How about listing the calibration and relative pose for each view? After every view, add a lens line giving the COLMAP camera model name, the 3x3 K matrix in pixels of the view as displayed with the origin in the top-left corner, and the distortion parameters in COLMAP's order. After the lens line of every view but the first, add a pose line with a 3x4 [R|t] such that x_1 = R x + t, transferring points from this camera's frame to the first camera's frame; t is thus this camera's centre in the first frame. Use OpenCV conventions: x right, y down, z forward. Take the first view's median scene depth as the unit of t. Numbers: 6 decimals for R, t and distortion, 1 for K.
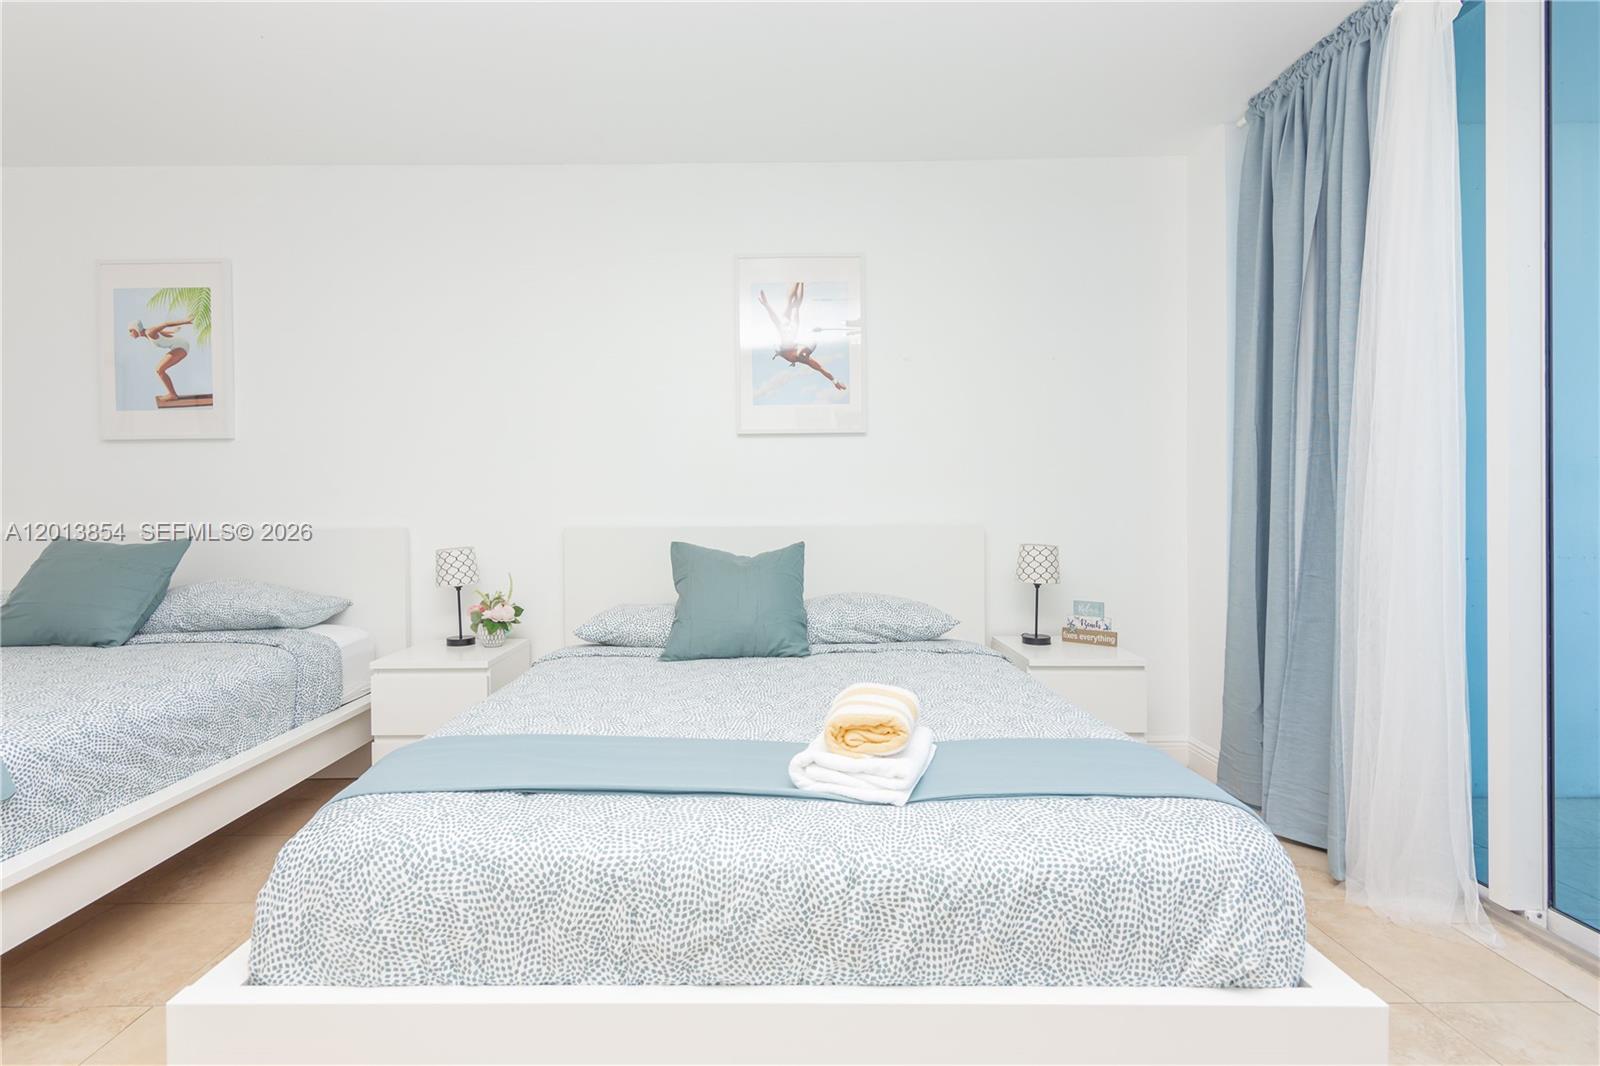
lens RADIAL K [[783.2, 0, 766.3], [0, 783.2, 529.9], [0, 0, 1]] dist [0.002951, -0.000778]
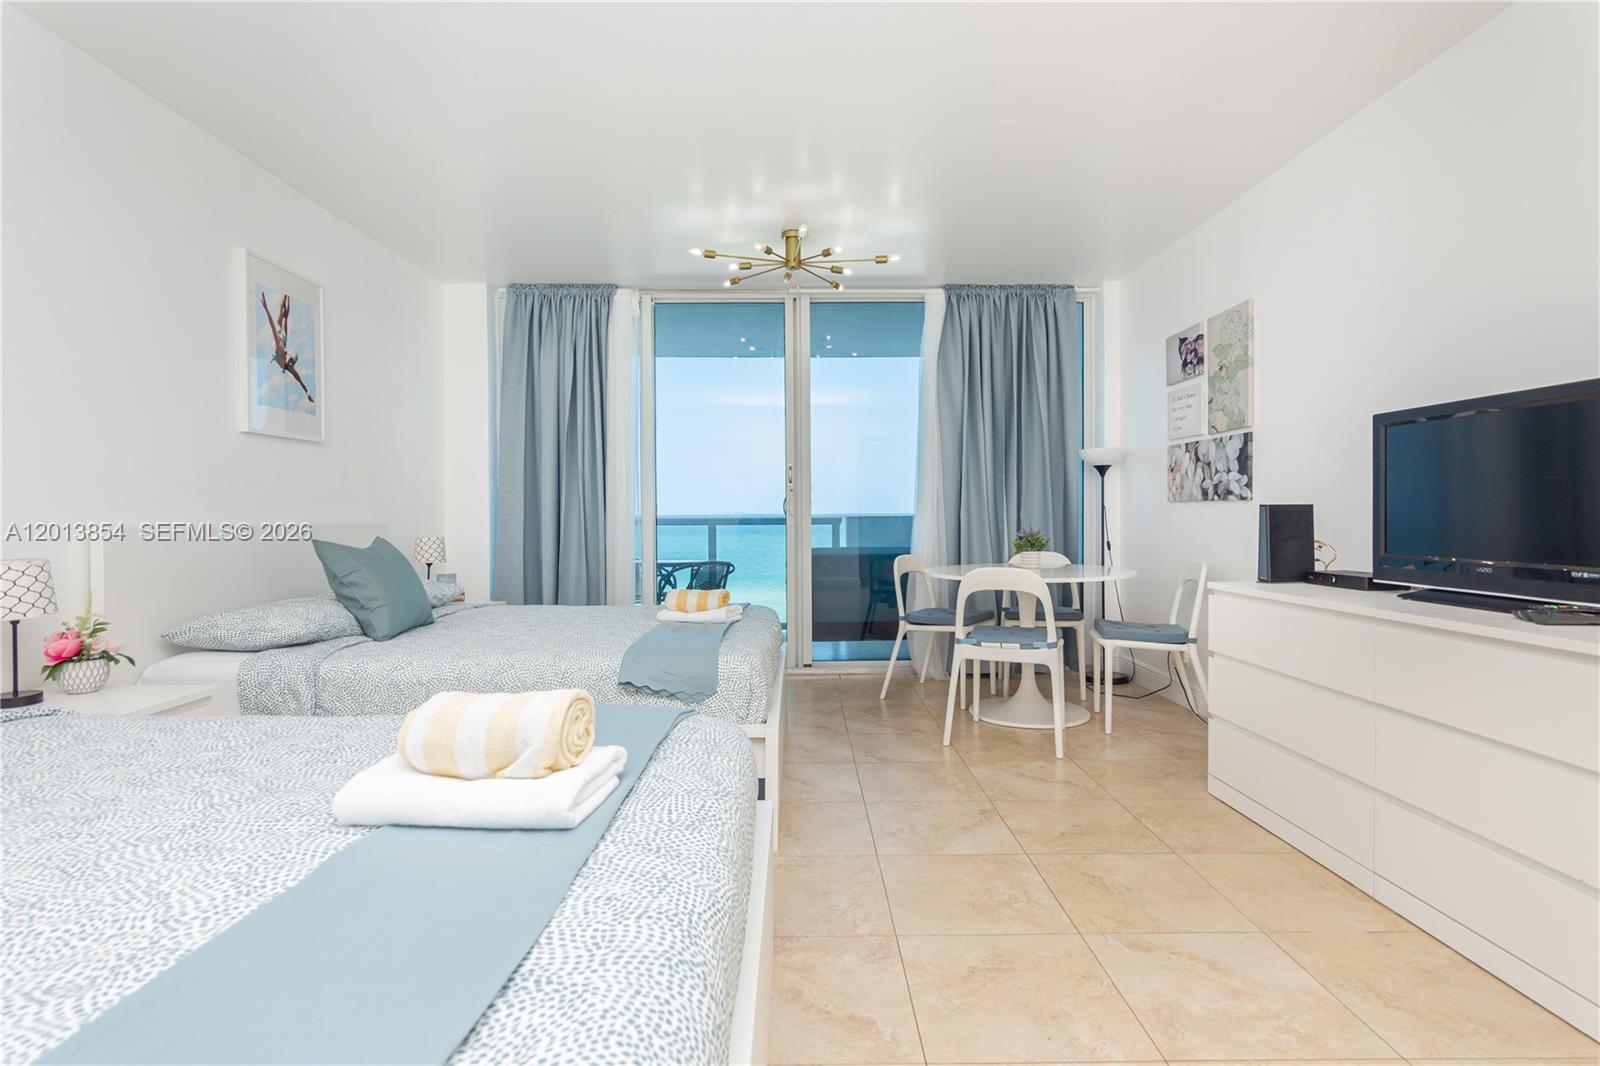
lens RADIAL K [[783.2, 0, 803.3], [0, 783.2, 533.3], [0, 0, 1]] dist [0.002951, -0.000778]
pose [[-0.011490, -0.016772, 0.999793, -1.069656], [0.019509, 0.999665, 0.016994, 0.001793], [-0.999744, 0.019700, -0.011159, 0.332115]]
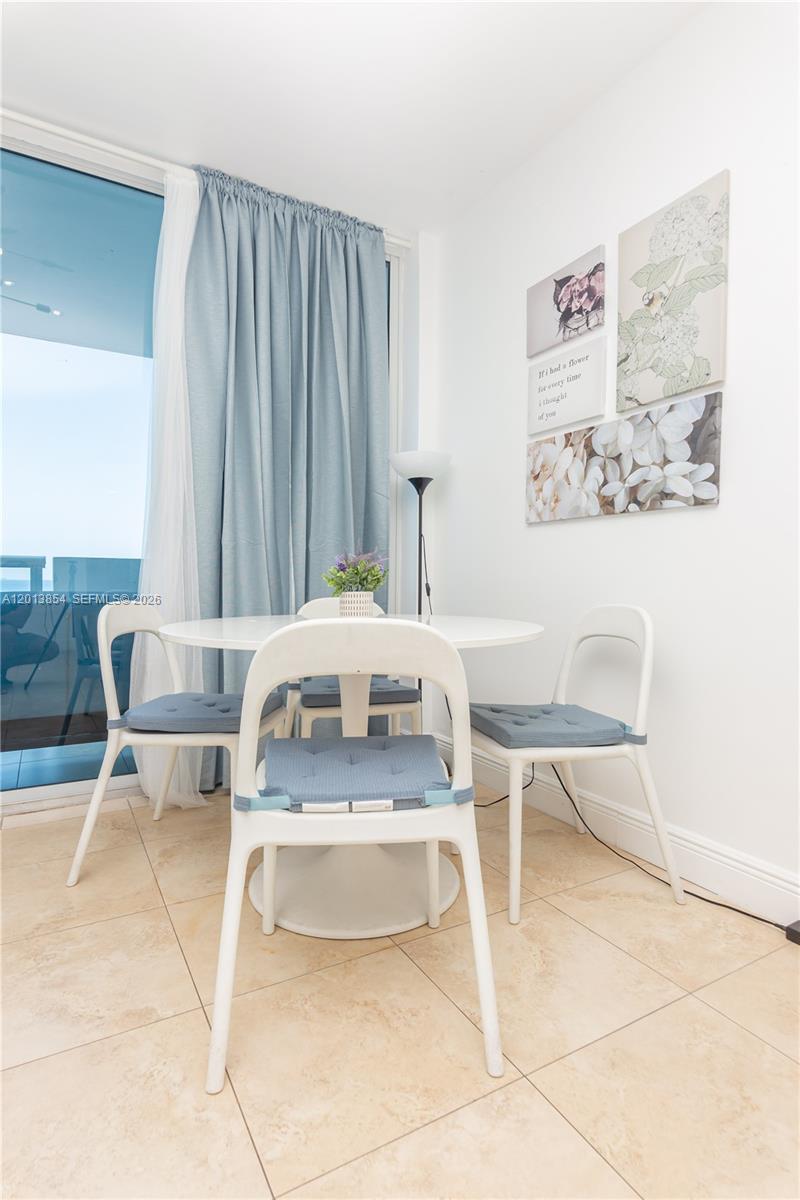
lens RADIAL K [[625.1, 0, 386.7], [0, 625.1, 601.9], [0, 0, 1]] dist [-0.000343, -0.004636]
pose [[-0.479815, -0.022841, 0.877073, -0.265763], [0.004829, 0.999577, 0.028673, 0.056681], [-0.877357, 0.017993, -0.479501, 0.191379]]
